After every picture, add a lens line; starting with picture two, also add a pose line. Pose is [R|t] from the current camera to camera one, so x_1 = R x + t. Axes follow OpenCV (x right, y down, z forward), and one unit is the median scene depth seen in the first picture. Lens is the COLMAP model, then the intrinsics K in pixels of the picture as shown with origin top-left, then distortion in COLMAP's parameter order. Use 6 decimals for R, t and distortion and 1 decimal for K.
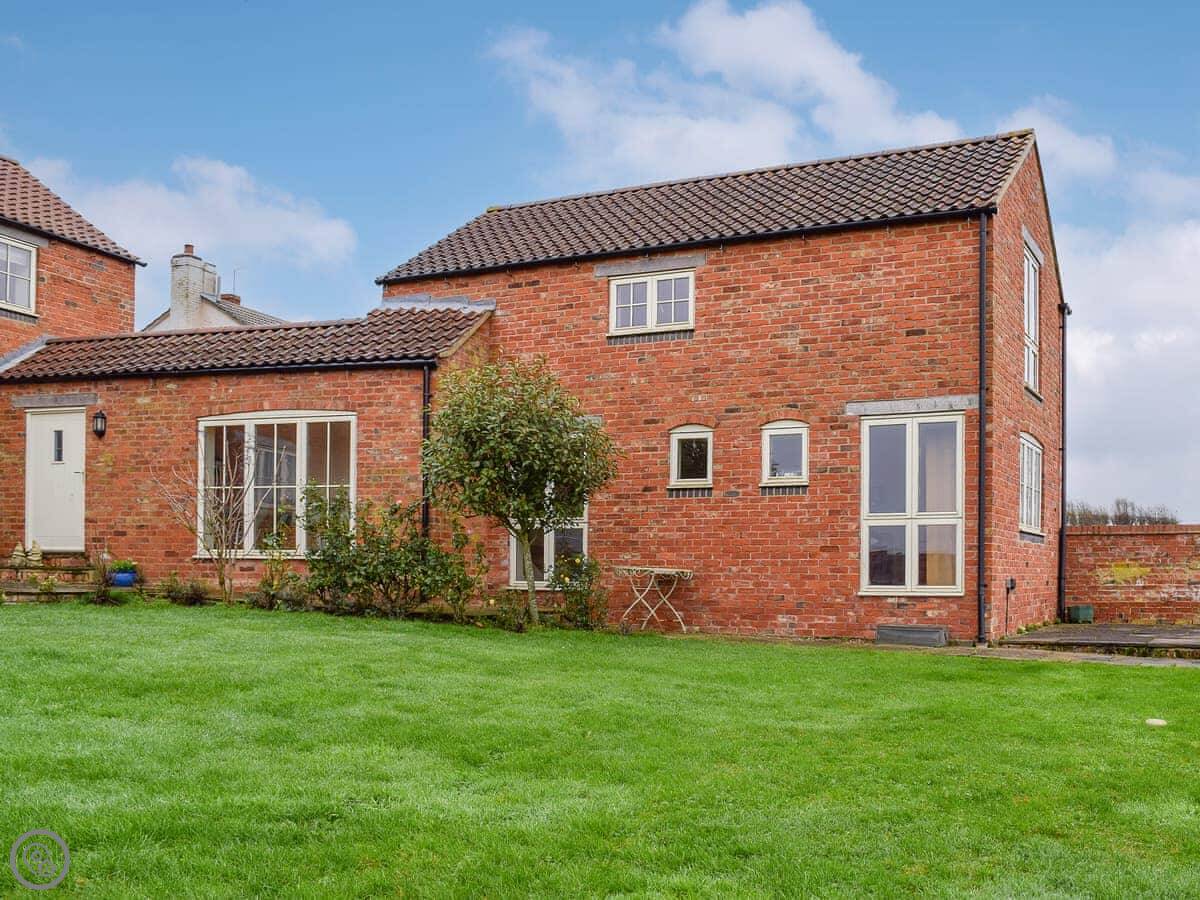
lens RADIAL K [[875.5, 0, 599.6], [0, 875.5, 440.8], [0, 0, 1]] dist [-0.066912, 0.007856]
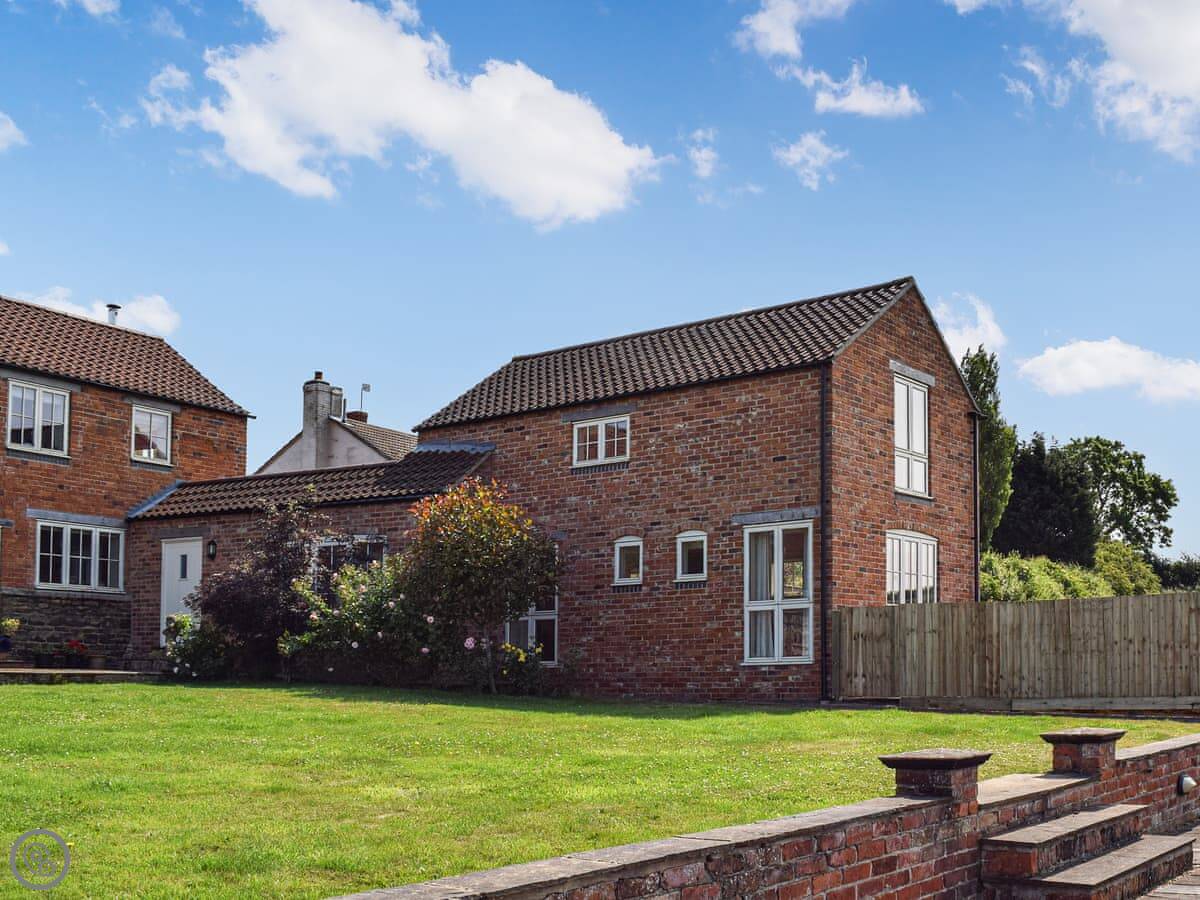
lens RADIAL K [[875.5, 0, 599.6], [0, 875.5, 440.8], [0, 0, 1]] dist [-0.066912, 0.007856]
pose [[0.987112, -0.059544, -0.148542, 0.254416], [0.044487, 0.993717, -0.102703, -0.025816], [0.153724, 0.094771, 0.983559, -0.281573]]
